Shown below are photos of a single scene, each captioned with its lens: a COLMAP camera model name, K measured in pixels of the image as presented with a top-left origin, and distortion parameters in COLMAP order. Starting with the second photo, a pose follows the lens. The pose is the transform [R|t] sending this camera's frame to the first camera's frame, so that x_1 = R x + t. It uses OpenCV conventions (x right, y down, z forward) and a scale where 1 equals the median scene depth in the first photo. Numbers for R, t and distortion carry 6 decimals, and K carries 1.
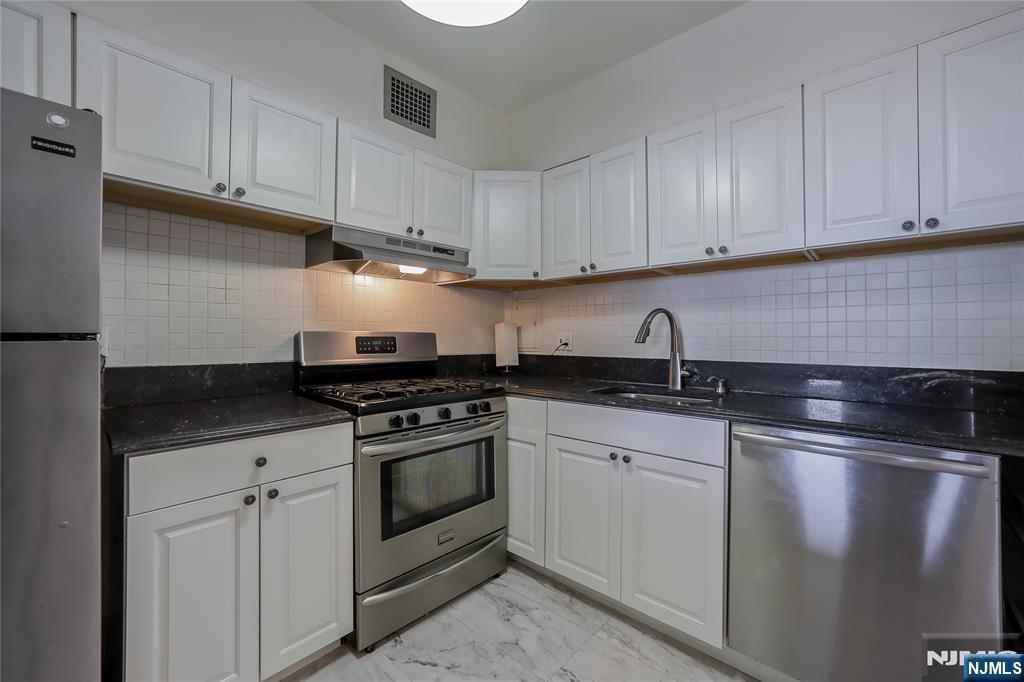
lens RADIAL K [[423.5, 0, 512.0], [0, 423.5, 341.0], [0, 0, 1]] dist [-0.000594, 0.000030]
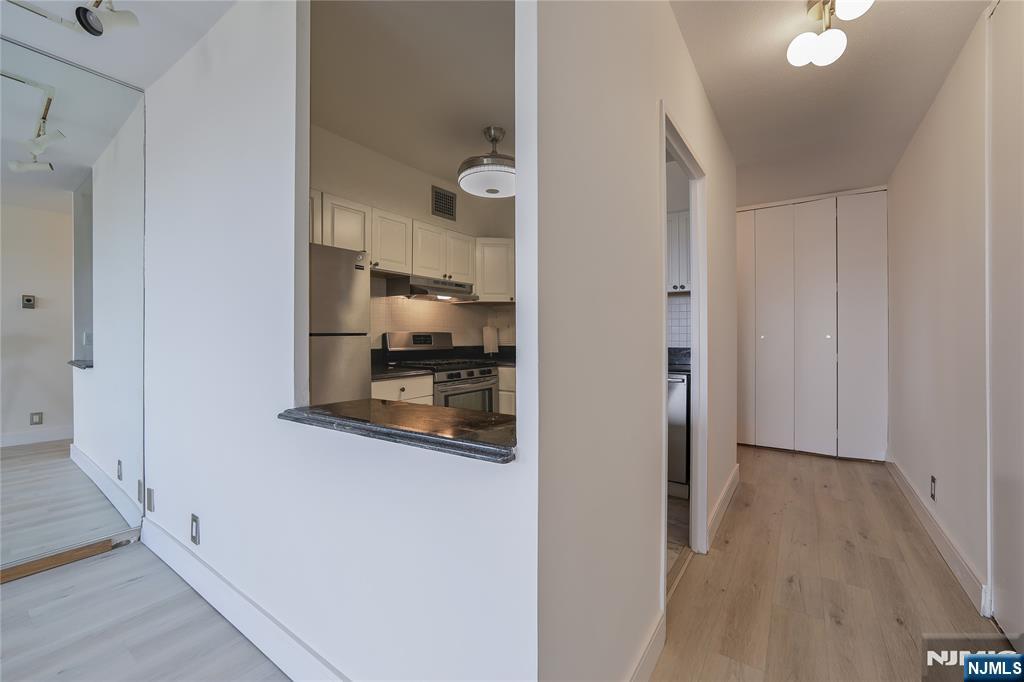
lens RADIAL K [[413.1, 0, 512.0], [0, 413.1, 341.0], [0, 0, 1]] dist [0.000166, -0.000001]
pose [[0.991957, -0.002193, 0.126560, -0.179343], [0.001861, 0.999995, 0.002737, 0.012433], [-0.126565, -0.002479, 0.991955, -0.786387]]
